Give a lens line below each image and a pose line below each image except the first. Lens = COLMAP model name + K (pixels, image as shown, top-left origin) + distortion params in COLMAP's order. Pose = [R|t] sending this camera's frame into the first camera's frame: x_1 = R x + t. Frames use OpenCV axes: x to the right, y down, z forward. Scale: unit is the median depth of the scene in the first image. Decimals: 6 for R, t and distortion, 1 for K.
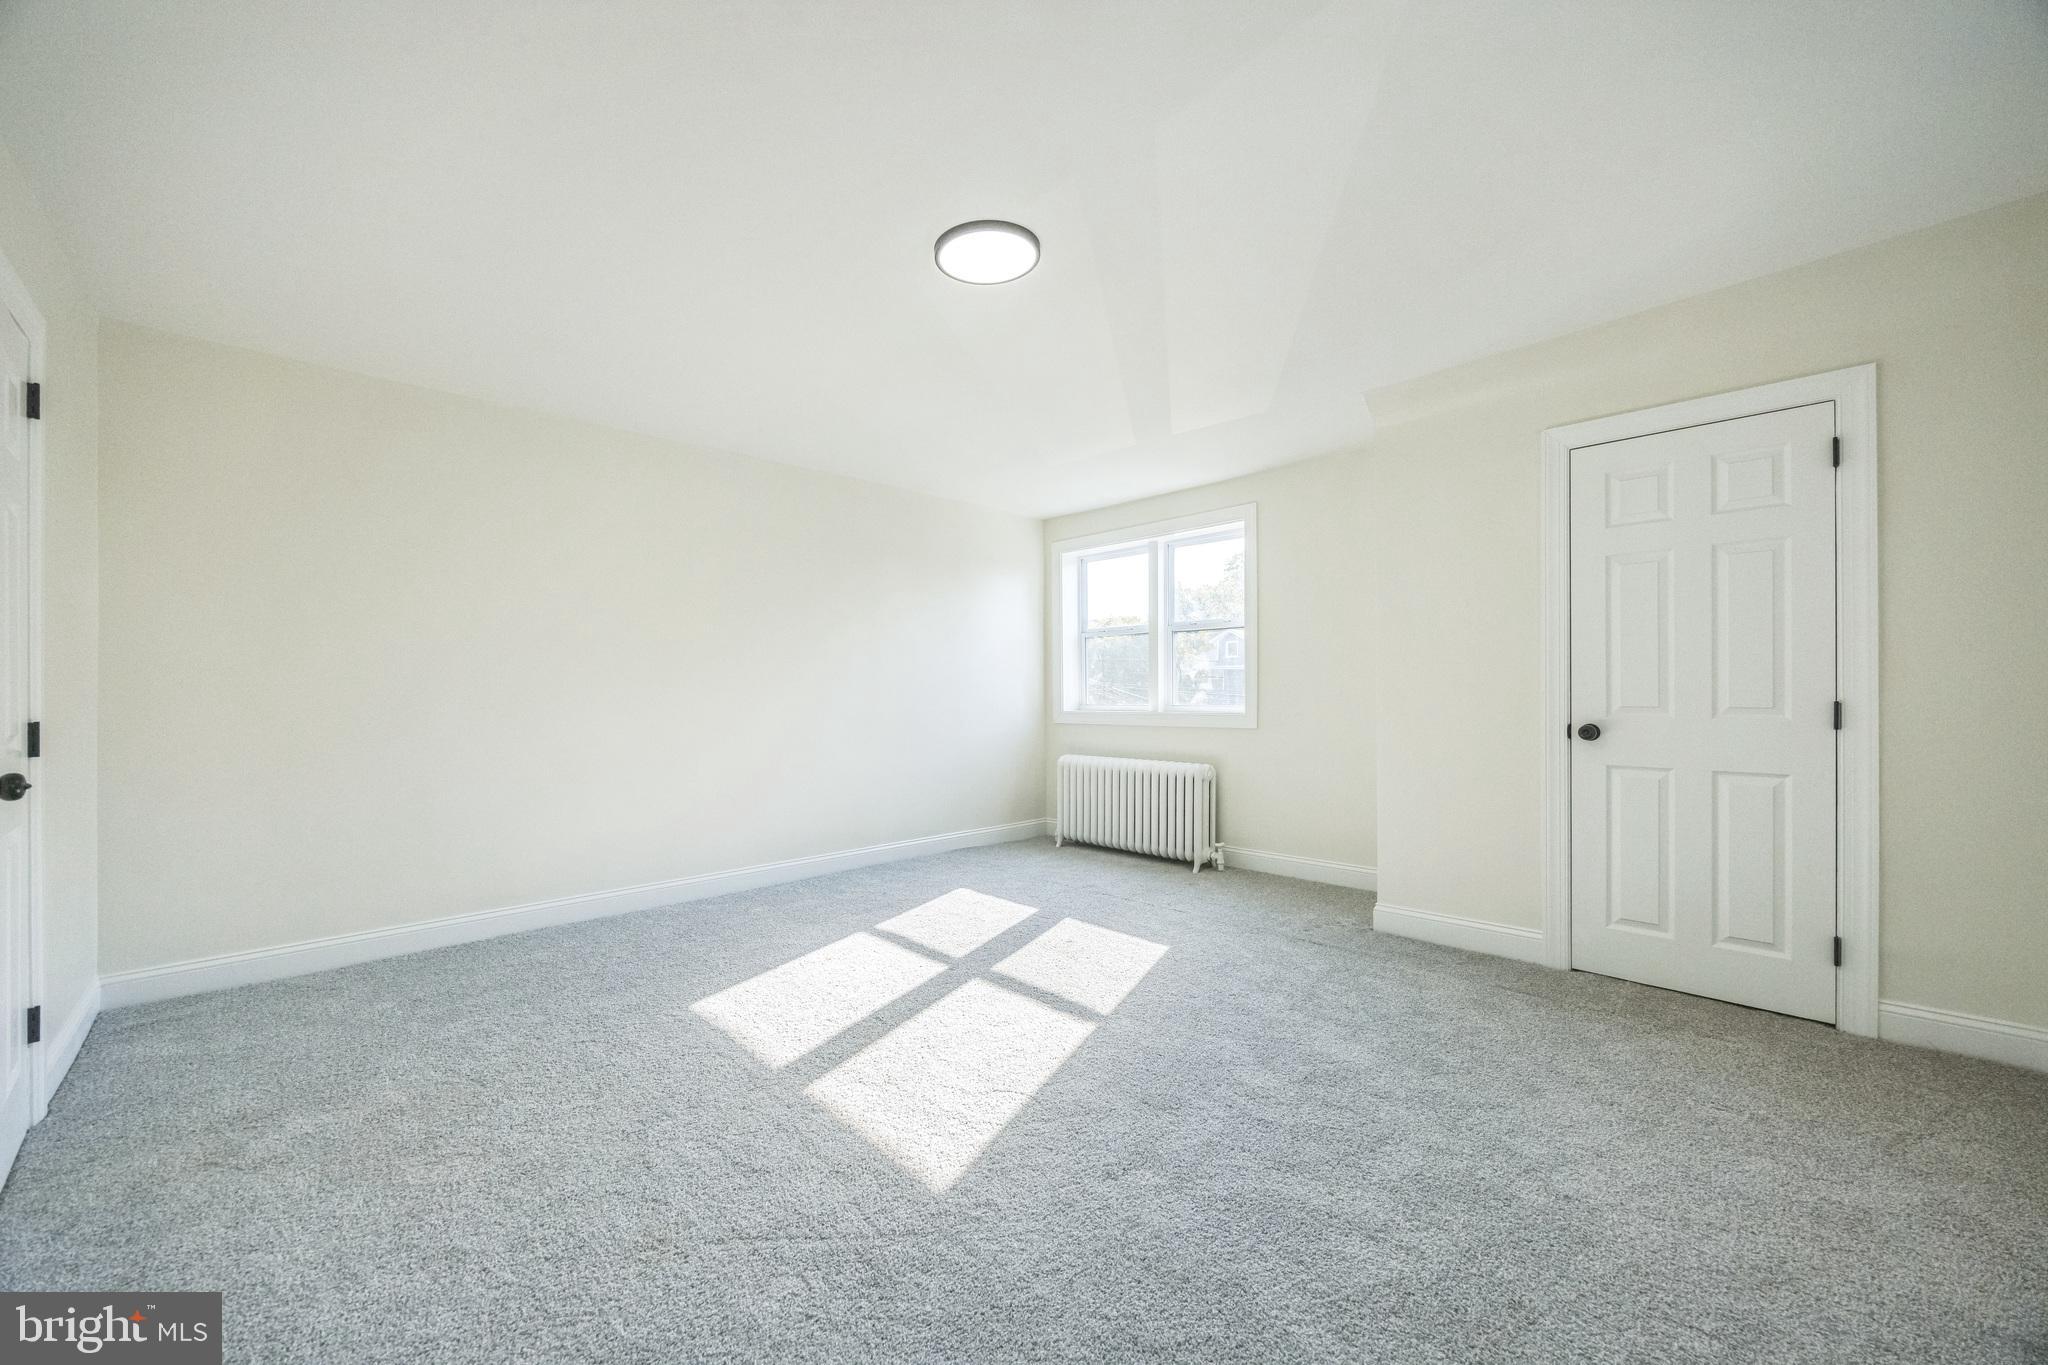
lens RADIAL K [[794.3, 0, 1024.0], [0, 794.3, 682.5], [0, 0, 1]] dist [0.000327, 0.000001]
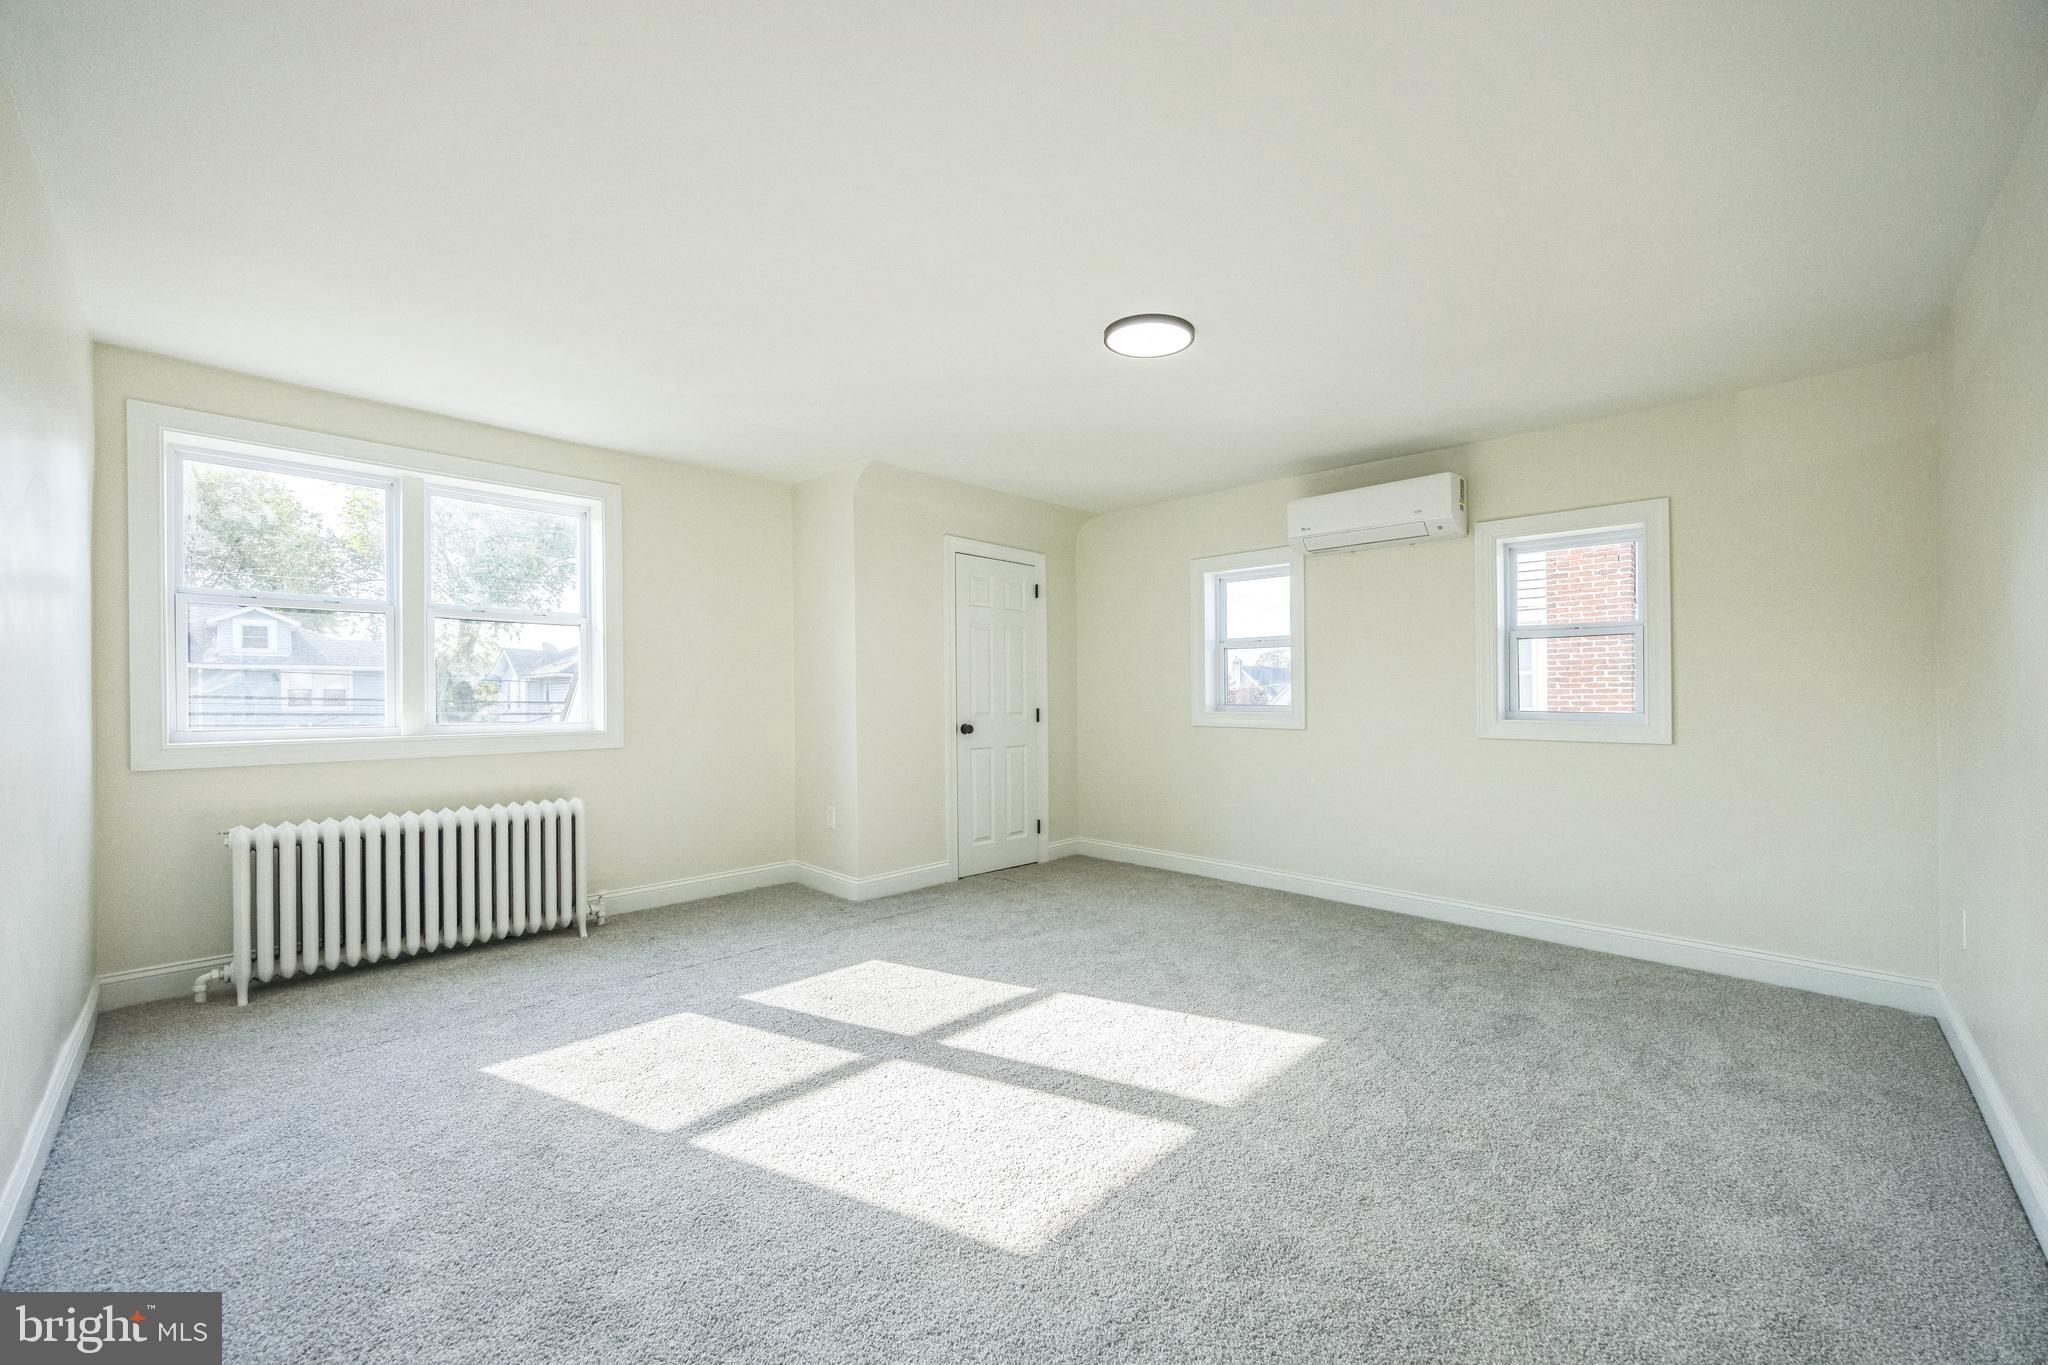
lens RADIAL K [[794.3, 0, 1024.0], [0, 794.3, 682.5], [0, 0, 1]] dist [0.000327, 0.000001]
pose [[-0.034700, 0.022762, 0.999139, -0.839453], [-0.011685, 0.999663, -0.023180, 0.002865], [-0.999329, -0.012479, -0.034422, 0.851516]]
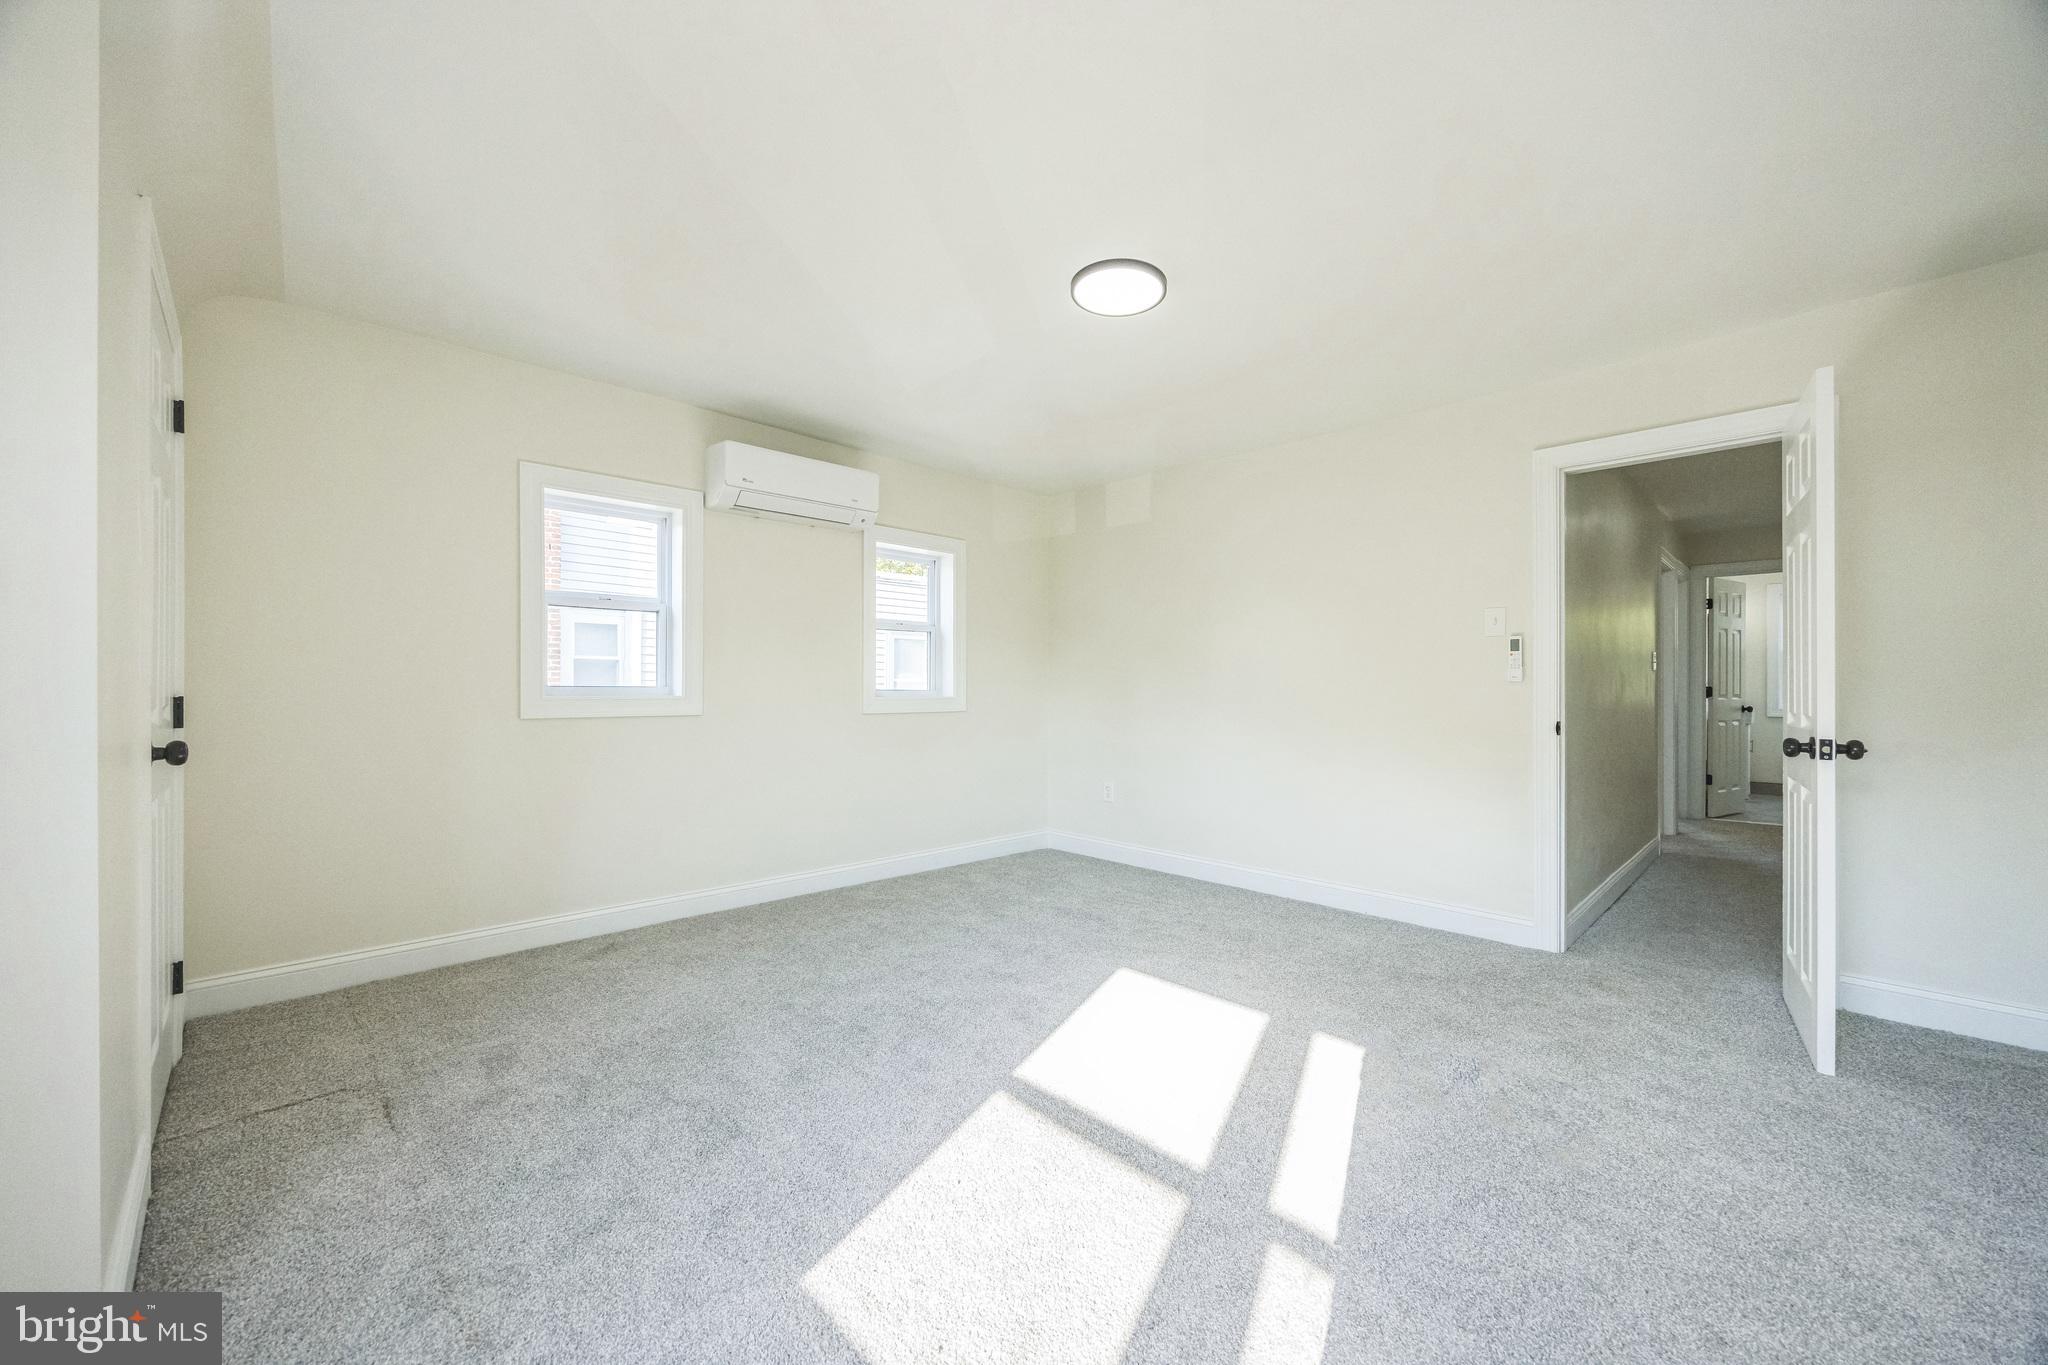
lens RADIAL K [[774.1, 0, 1024.0], [0, 774.1, 682.5], [0, 0, 1]] dist [-0.000202, -0.000013]
pose [[-0.999963, -0.002298, -0.008303, 0.074881], [-0.002237, 0.999971, -0.007298, 0.004059], [0.008319, -0.007279, -0.999939, 1.446511]]
